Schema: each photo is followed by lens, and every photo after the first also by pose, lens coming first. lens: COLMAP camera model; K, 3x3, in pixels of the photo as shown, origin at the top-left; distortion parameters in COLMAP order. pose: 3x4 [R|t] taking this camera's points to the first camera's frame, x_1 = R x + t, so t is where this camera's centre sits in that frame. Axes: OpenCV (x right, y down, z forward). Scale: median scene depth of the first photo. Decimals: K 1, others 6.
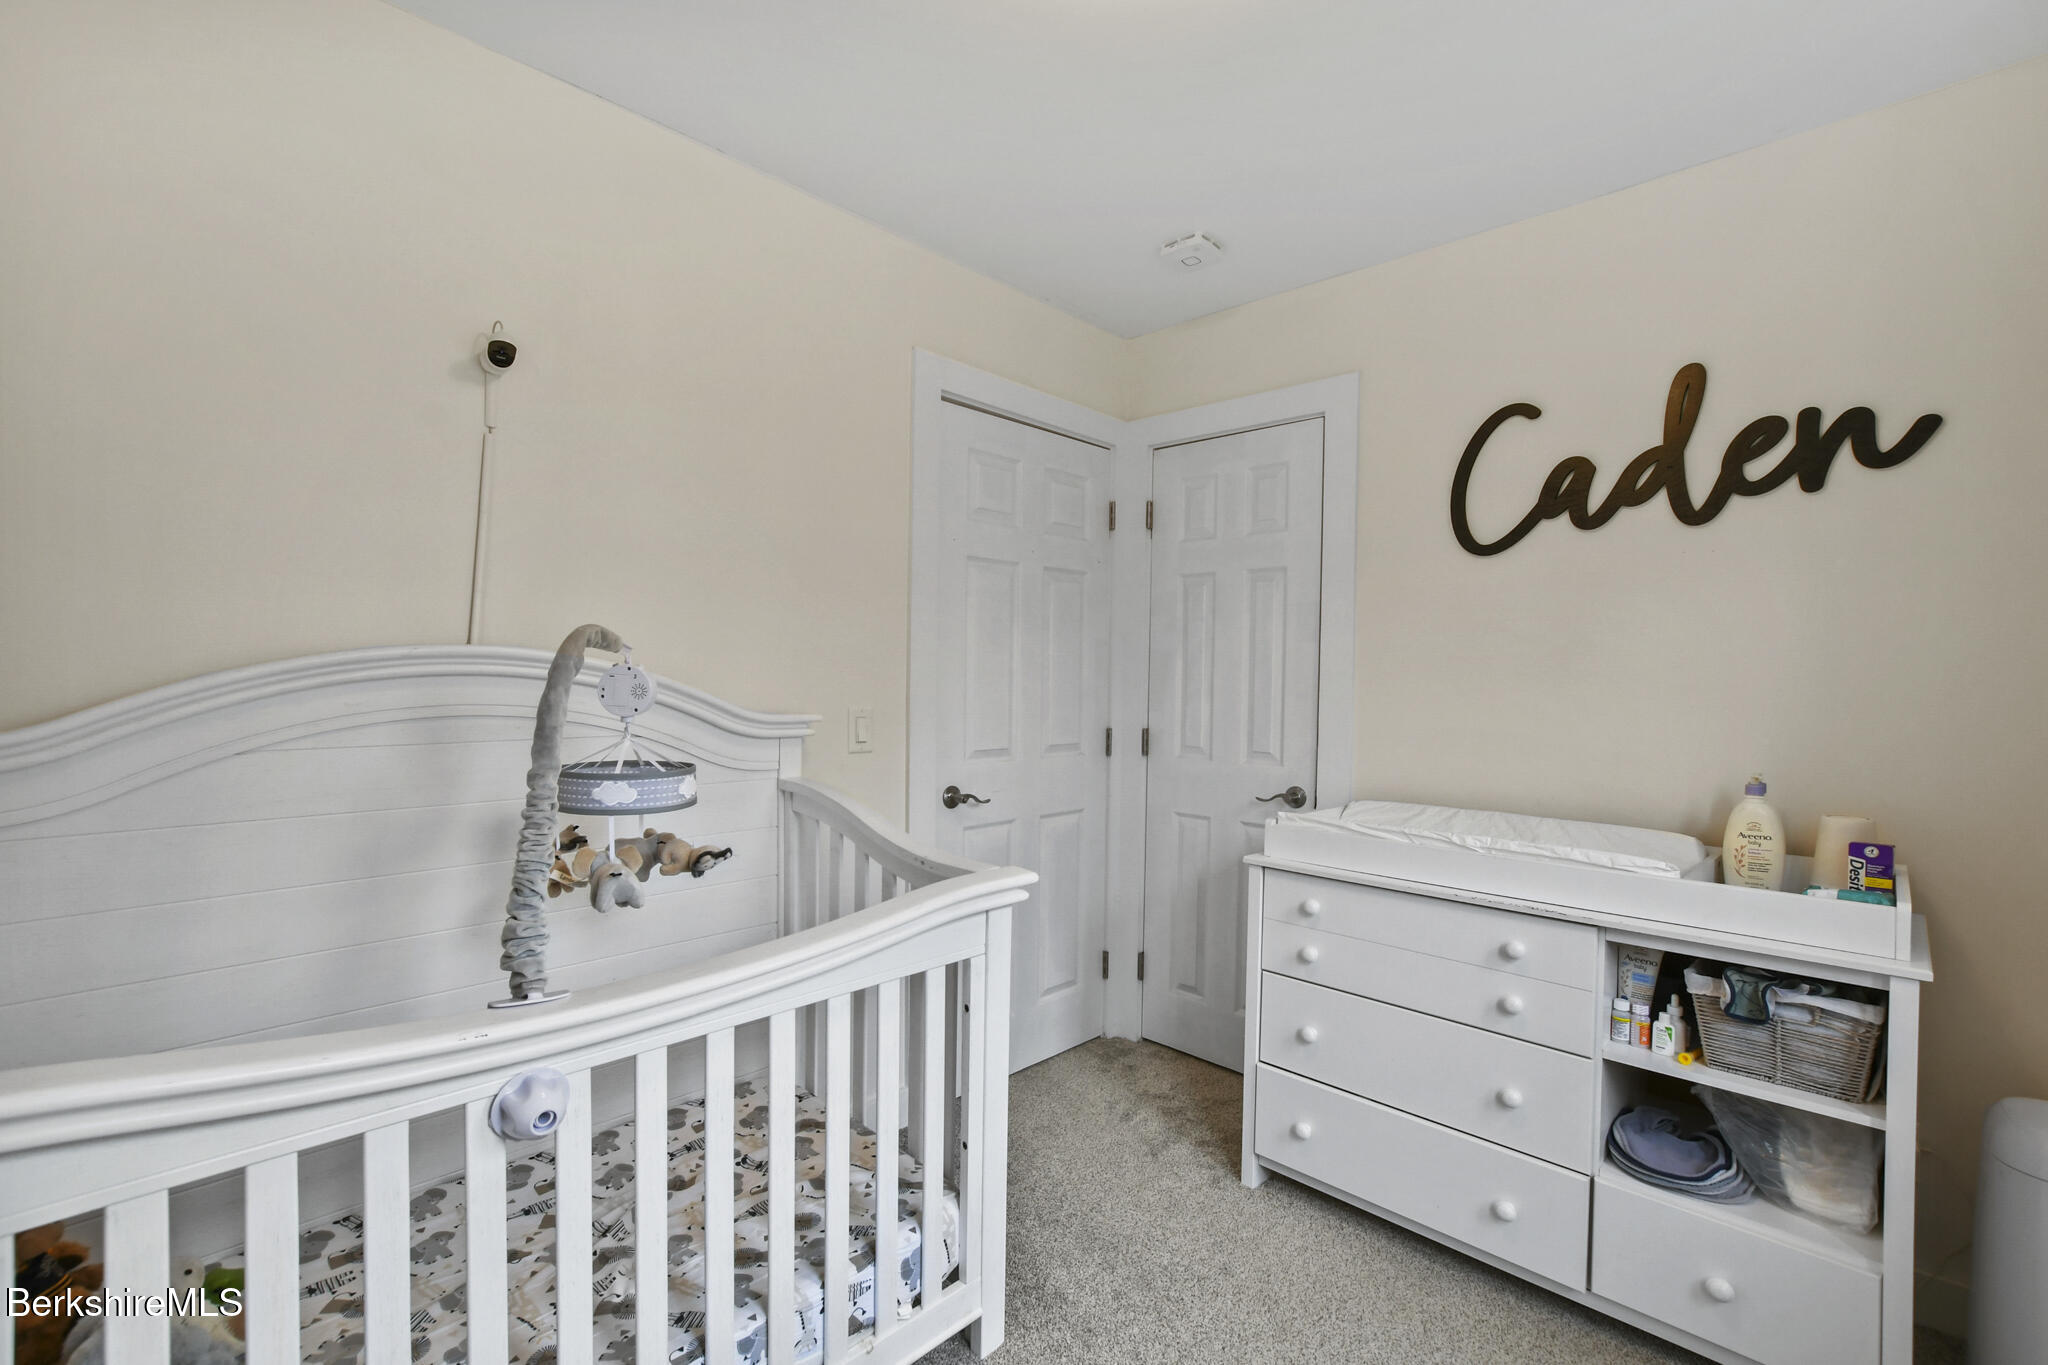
lens RADIAL K [[913.9, 0, 1016.7], [0, 913.9, 692.0], [0, 0, 1]] dist [-0.017486, 0.006352]
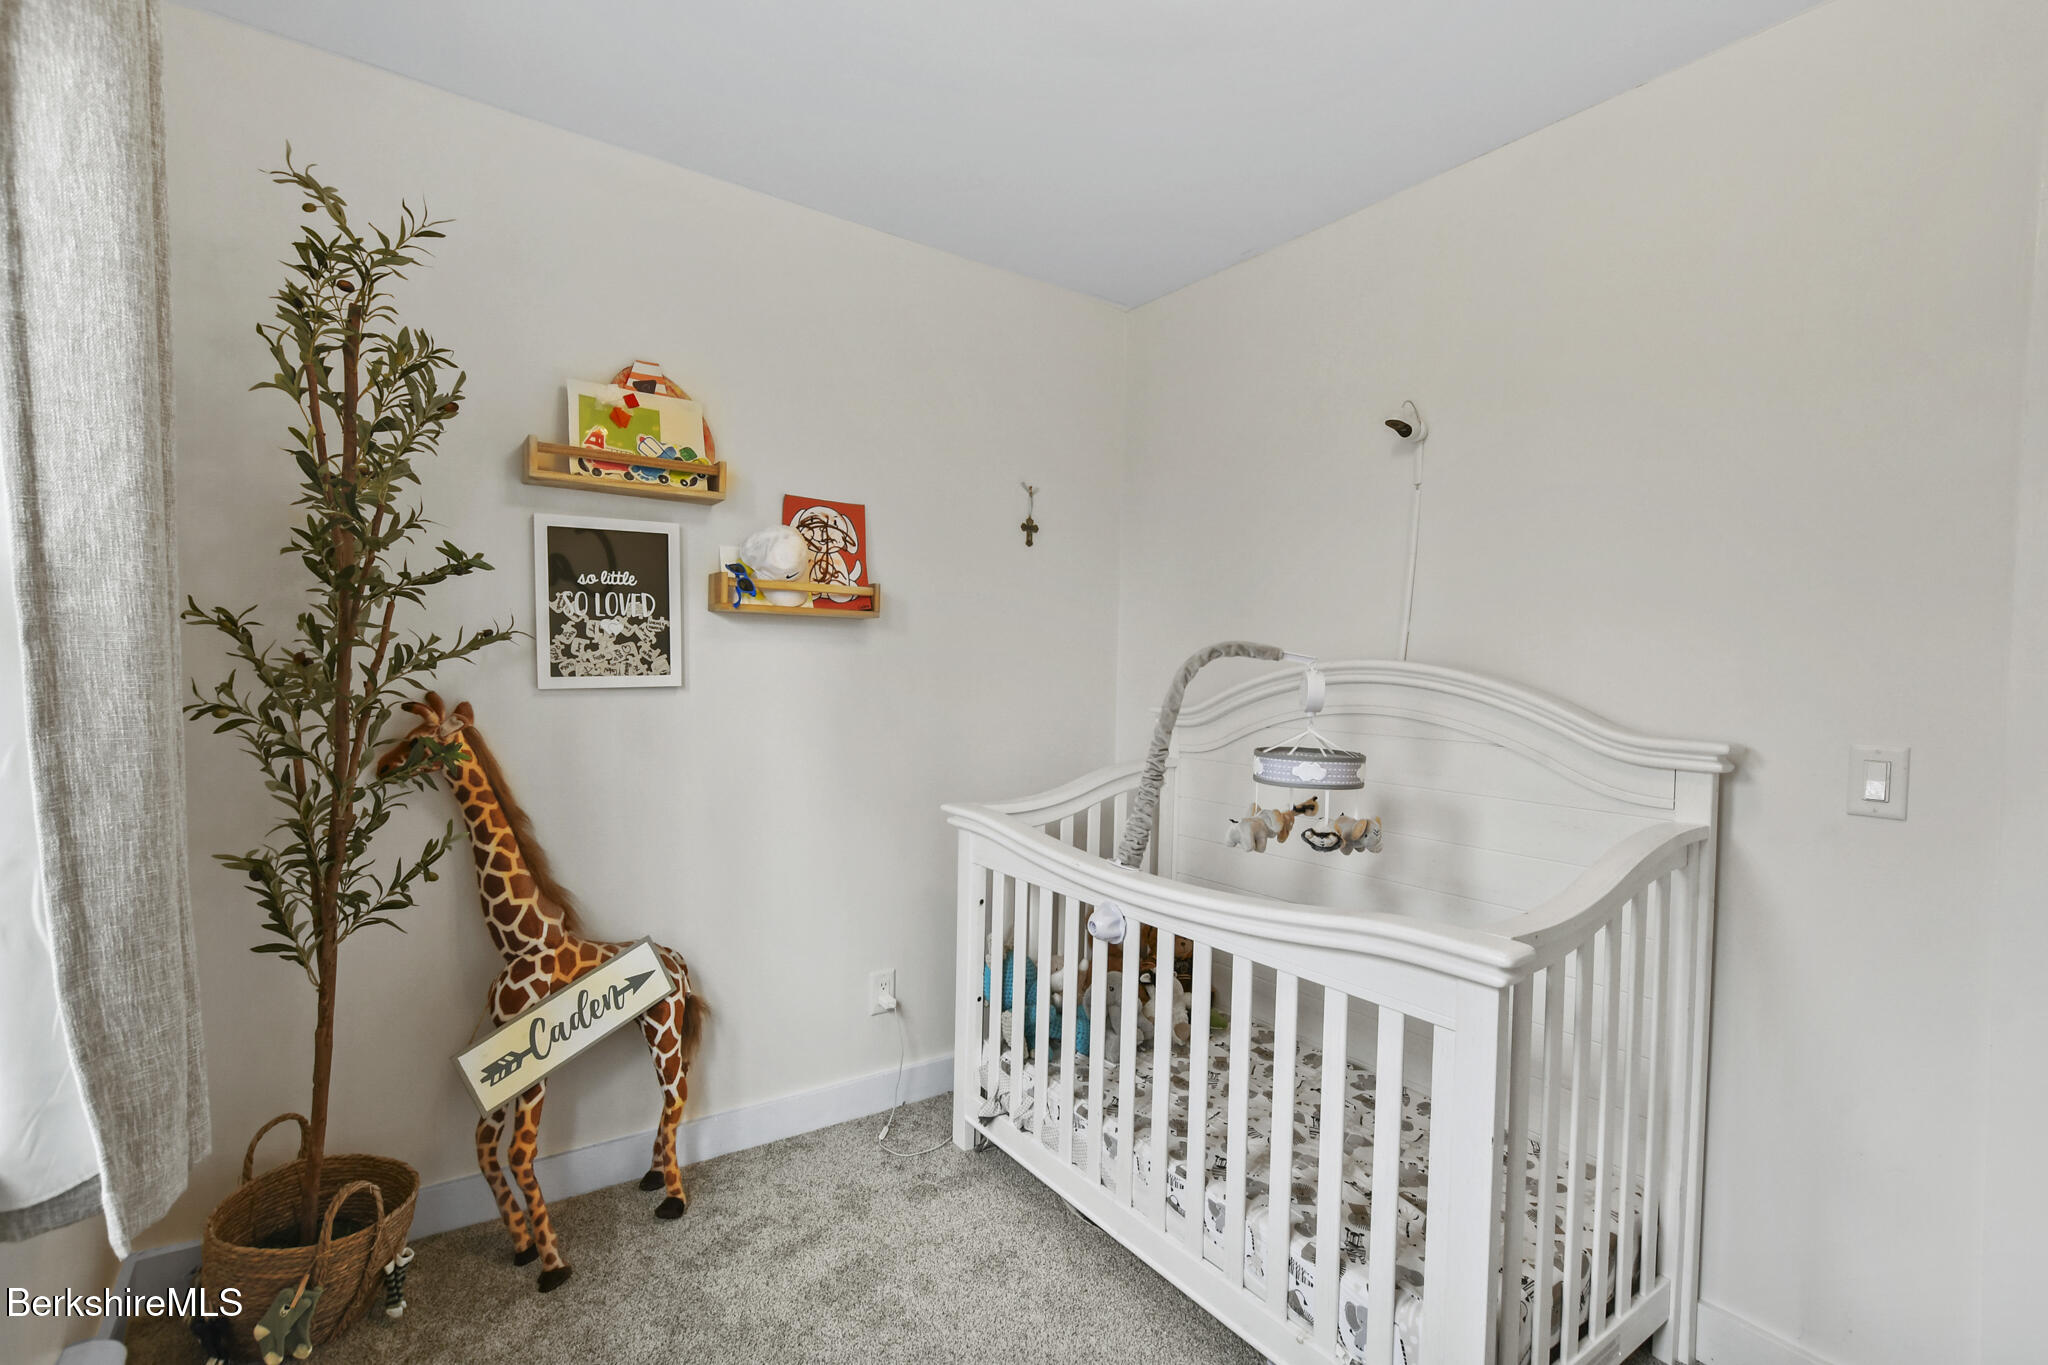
lens RADIAL K [[924.0, 0, 1017.0], [0, 924.0, 693.2], [0, 0, 1]] dist [-0.013222, 0.005090]
pose [[-0.188968, 0.030117, -0.981521, 0.897466], [-0.037496, 0.998579, 0.037859, -0.036070], [0.981267, 0.043957, -0.187571, 0.813258]]
